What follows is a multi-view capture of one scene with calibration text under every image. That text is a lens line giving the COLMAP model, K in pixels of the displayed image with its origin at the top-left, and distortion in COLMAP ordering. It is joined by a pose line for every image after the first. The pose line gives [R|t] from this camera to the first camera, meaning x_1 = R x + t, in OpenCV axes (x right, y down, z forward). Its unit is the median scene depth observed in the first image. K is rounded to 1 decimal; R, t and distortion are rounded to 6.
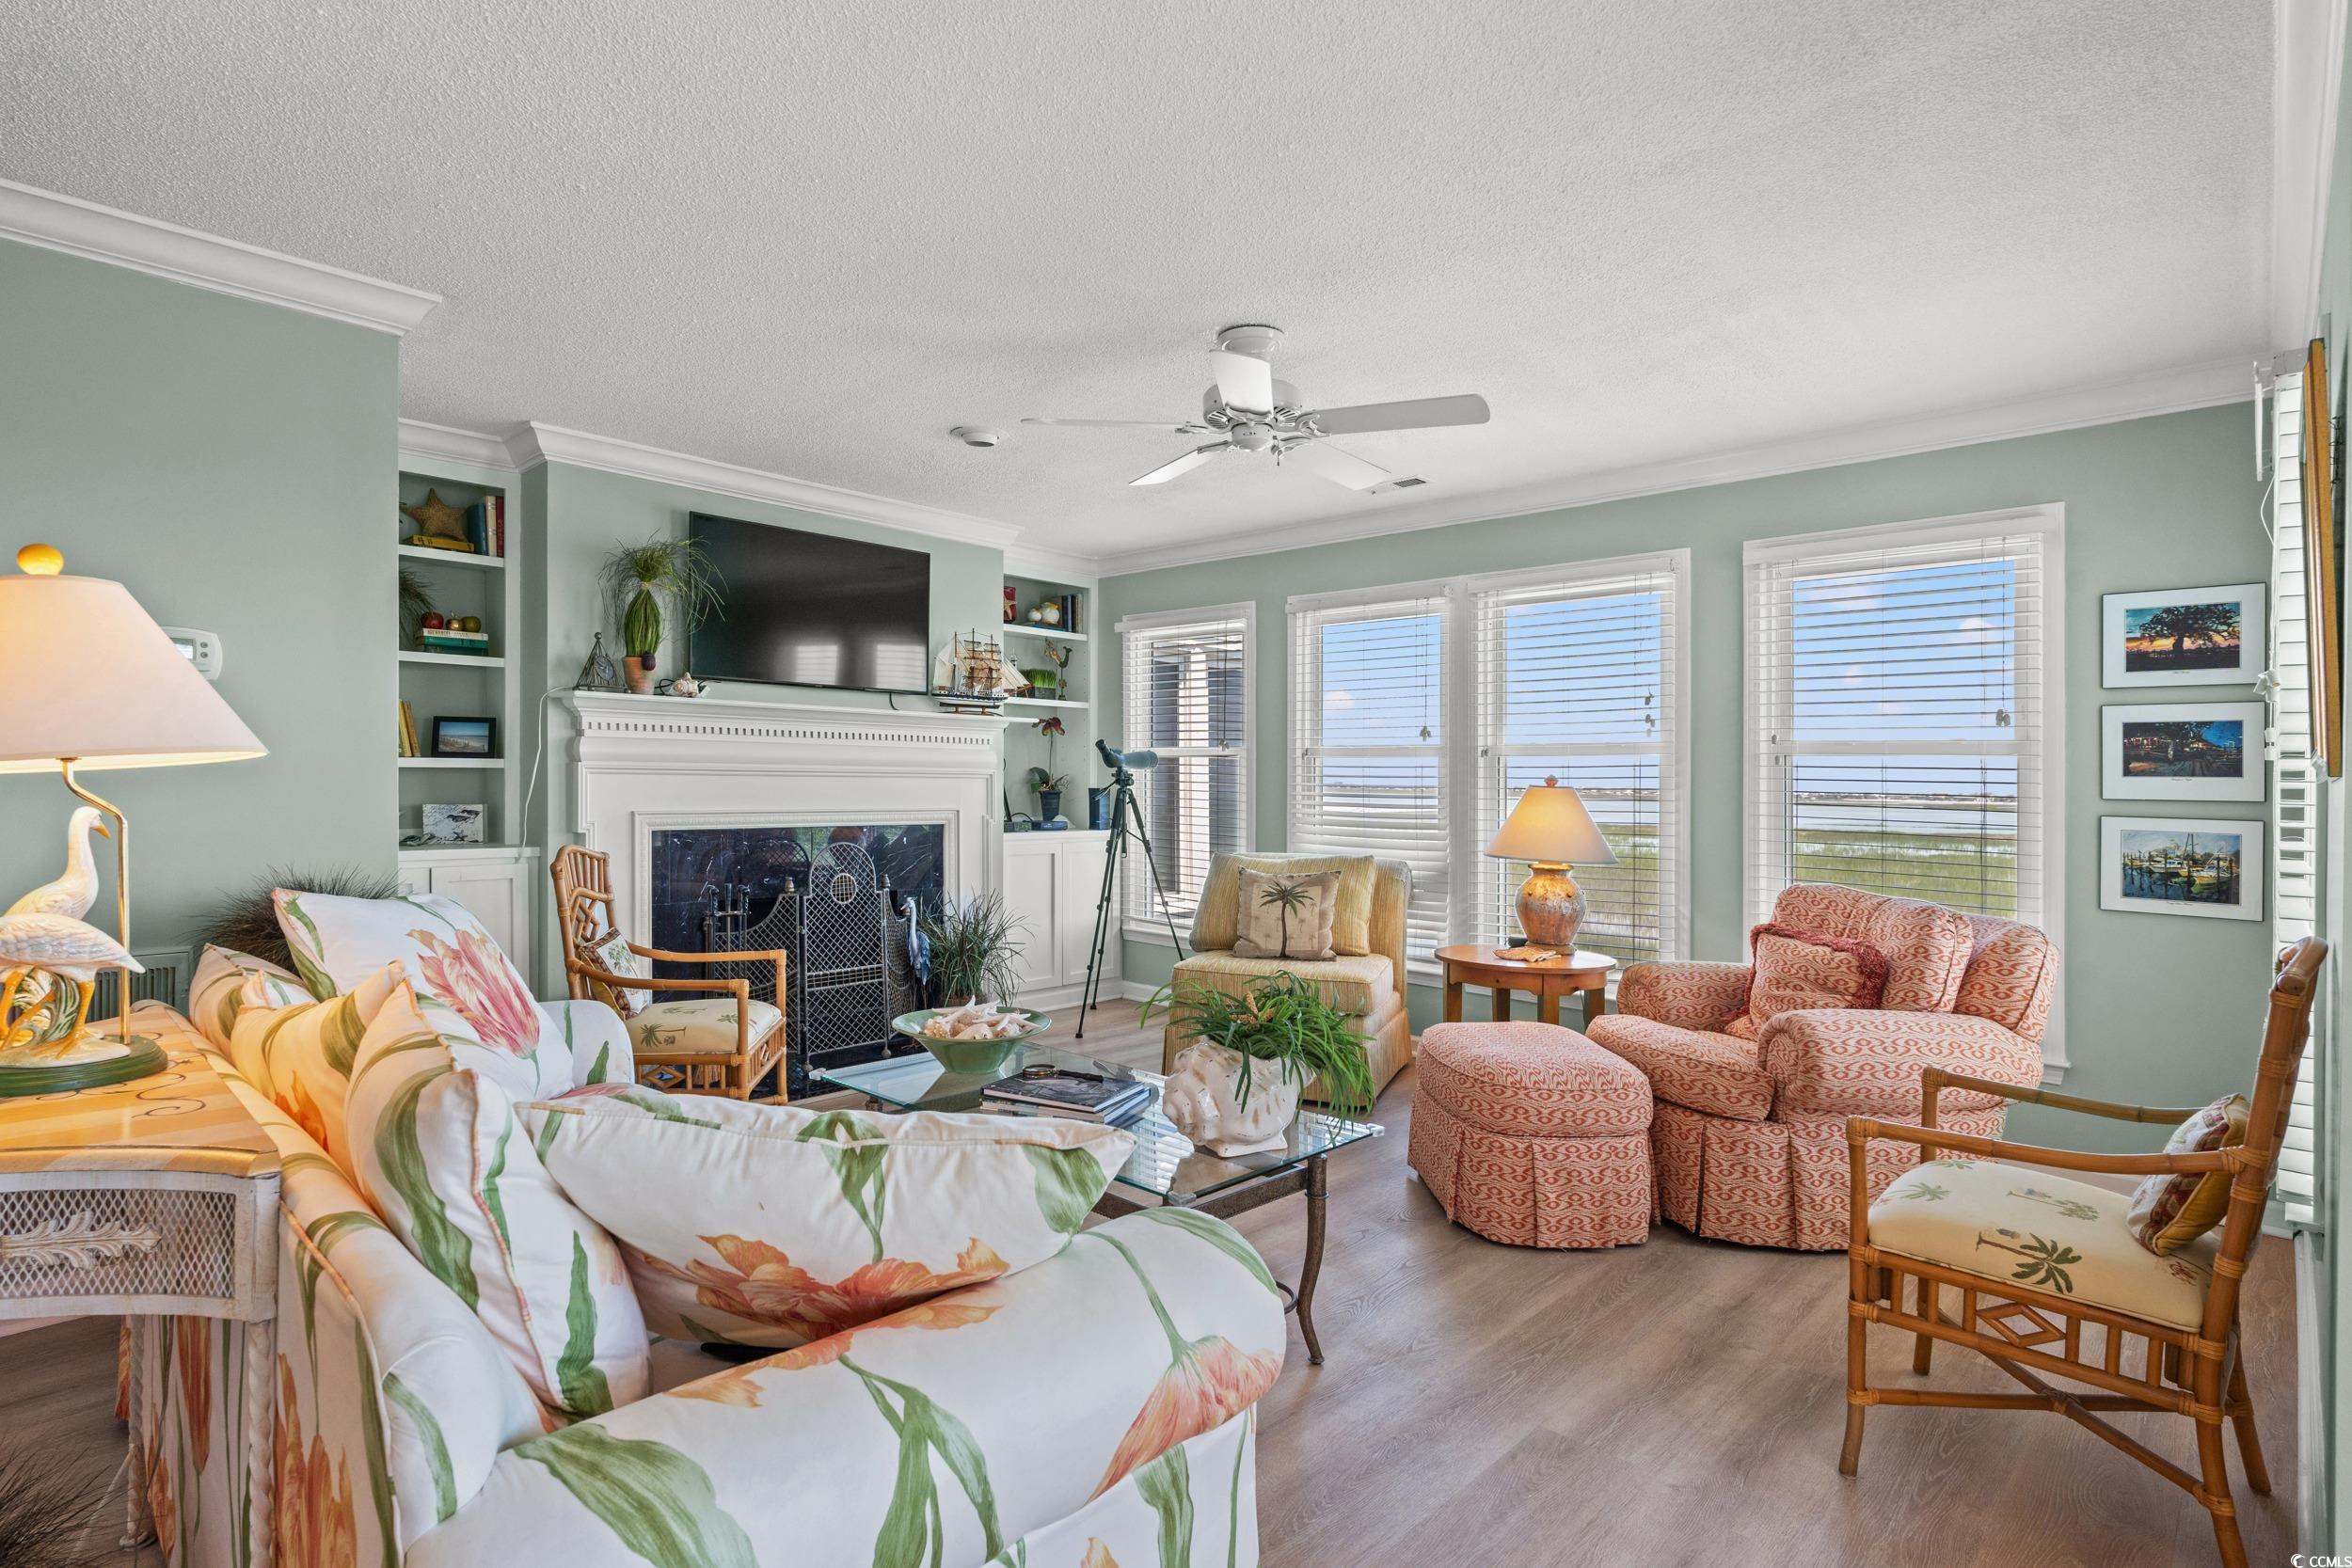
lens RADIAL K [[1199.9, 0, 1179.2], [0, 1199.9, 772.5], [0, 0, 1]] dist [0.003811, 0.000578]
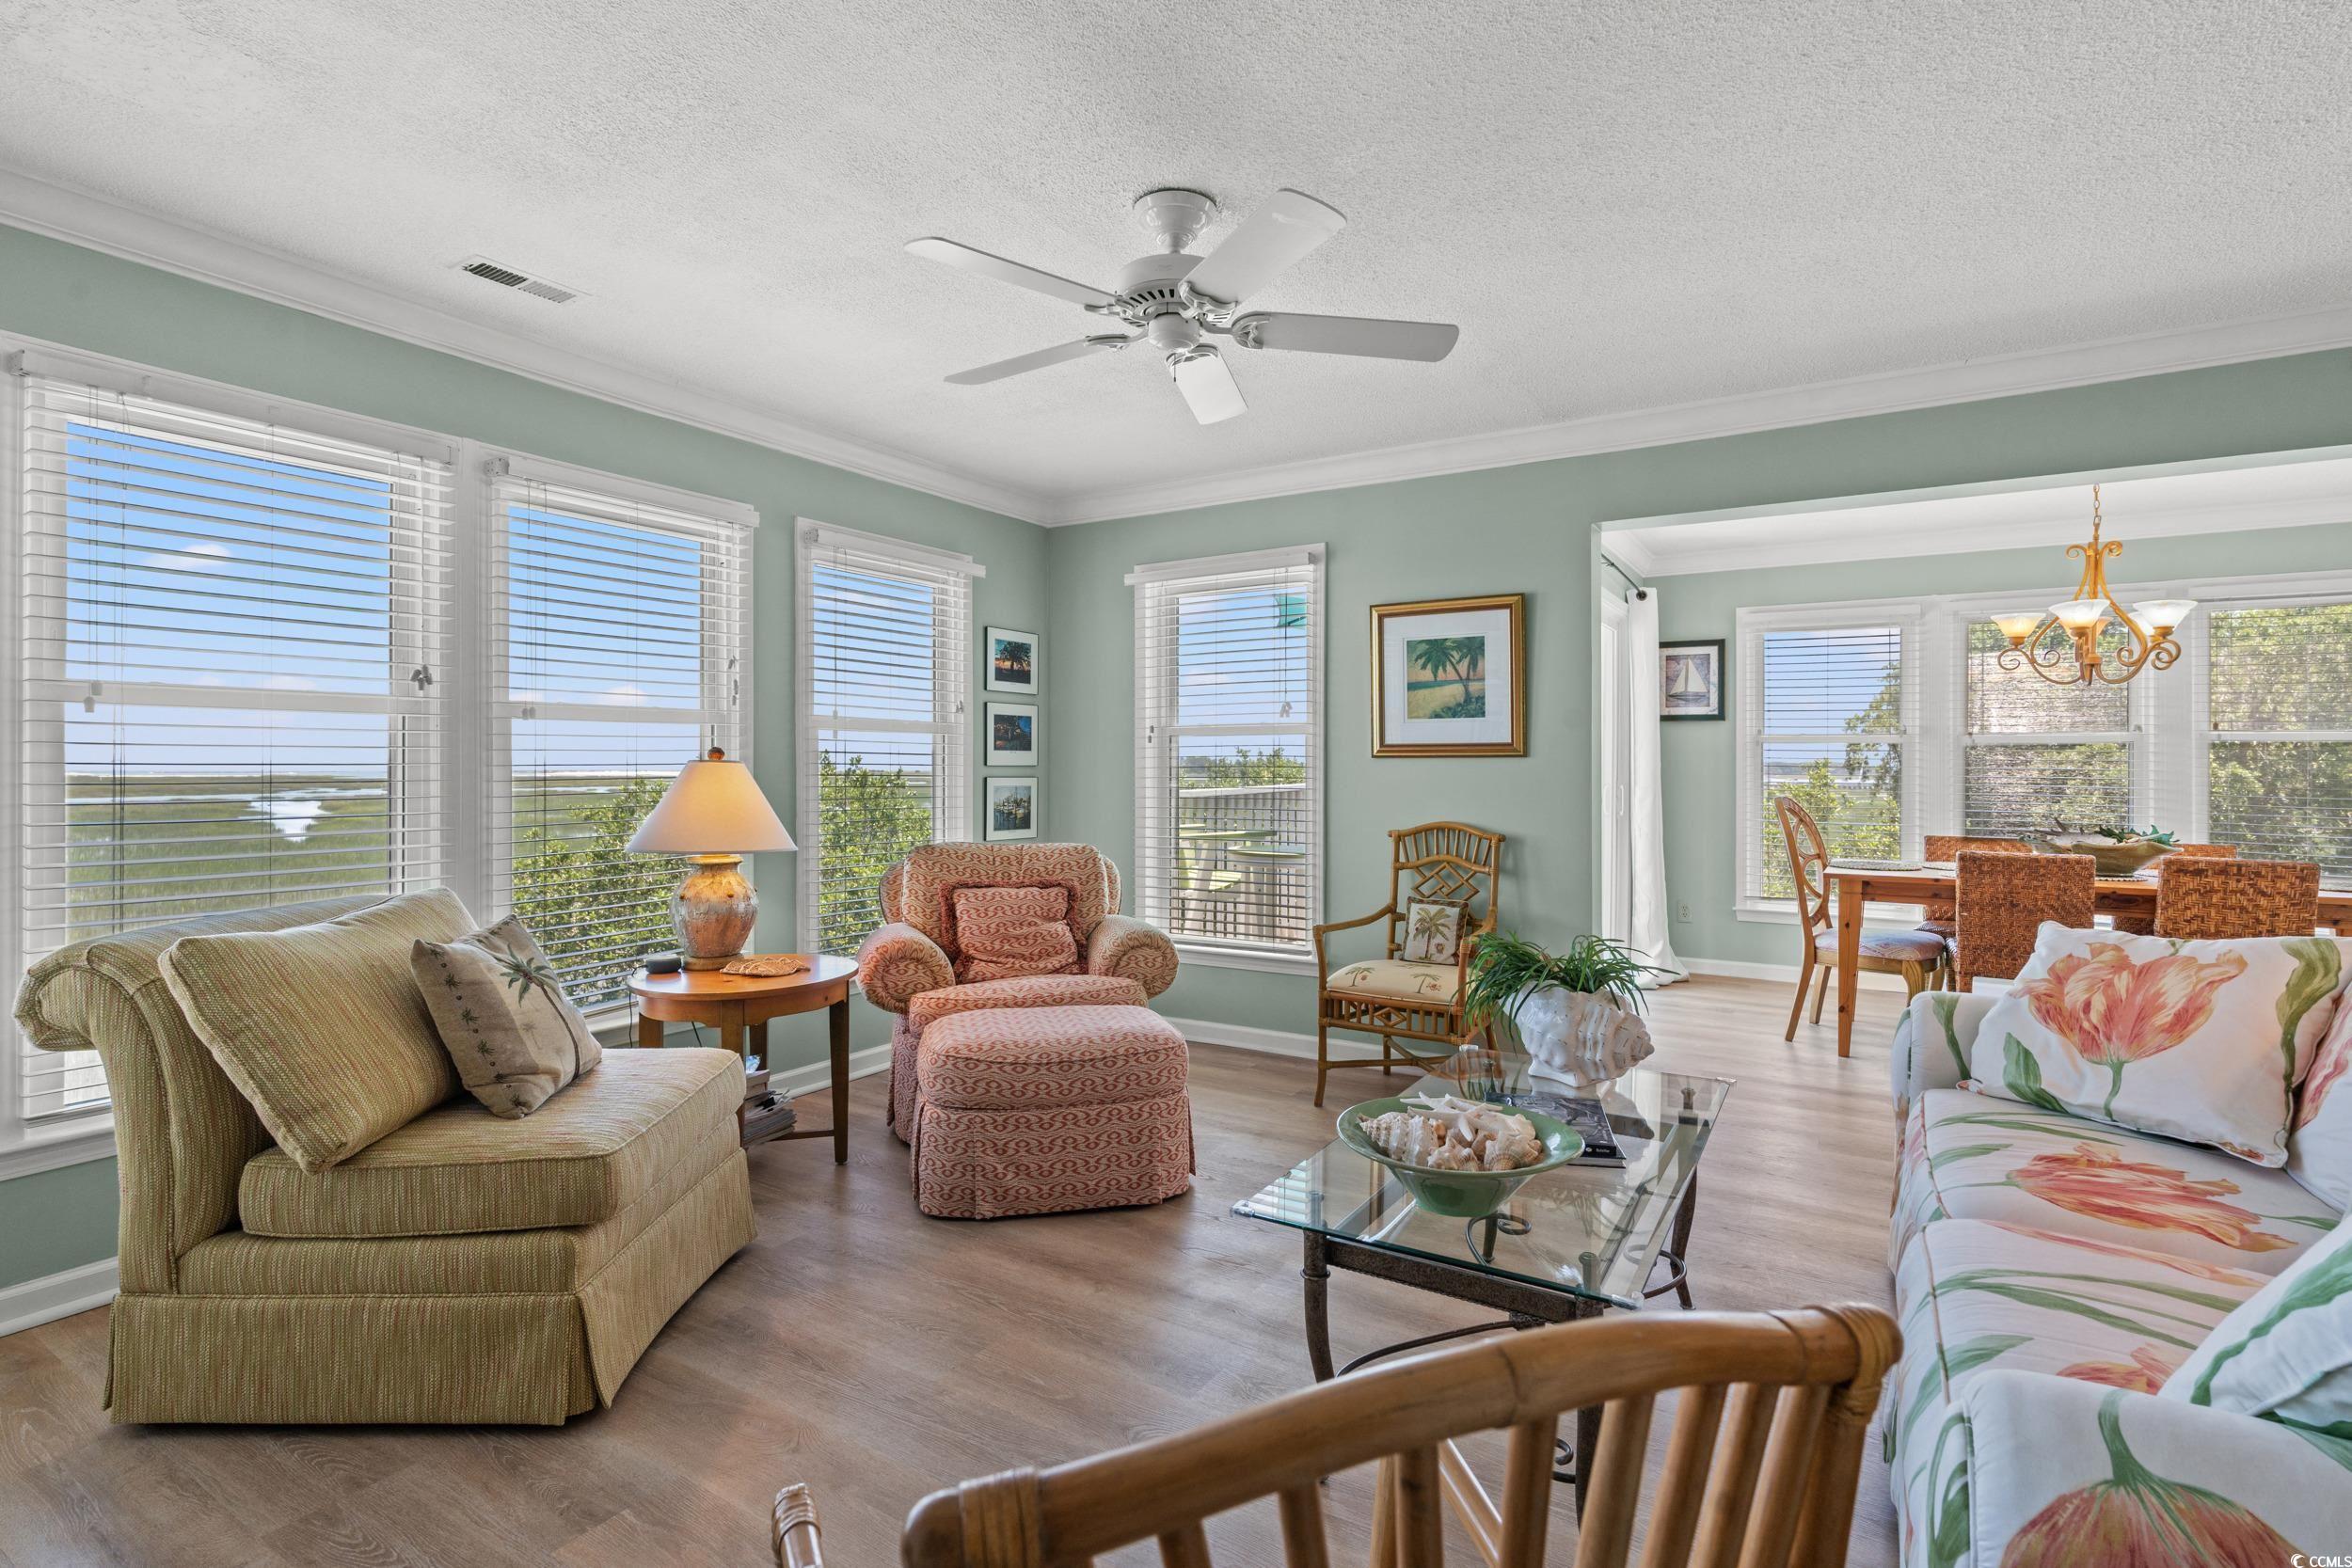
lens RADIAL K [[1098.5, 0, 1178.0], [0, 1098.5, 764.0], [0, 0, 1]] dist [-0.015585, -0.000417]
pose [[-0.225036, -0.011941, 0.974277, -0.562688], [0.001049, 0.999921, 0.012498, 0.003062], [-0.974350, 0.003834, -0.225006, 1.026444]]
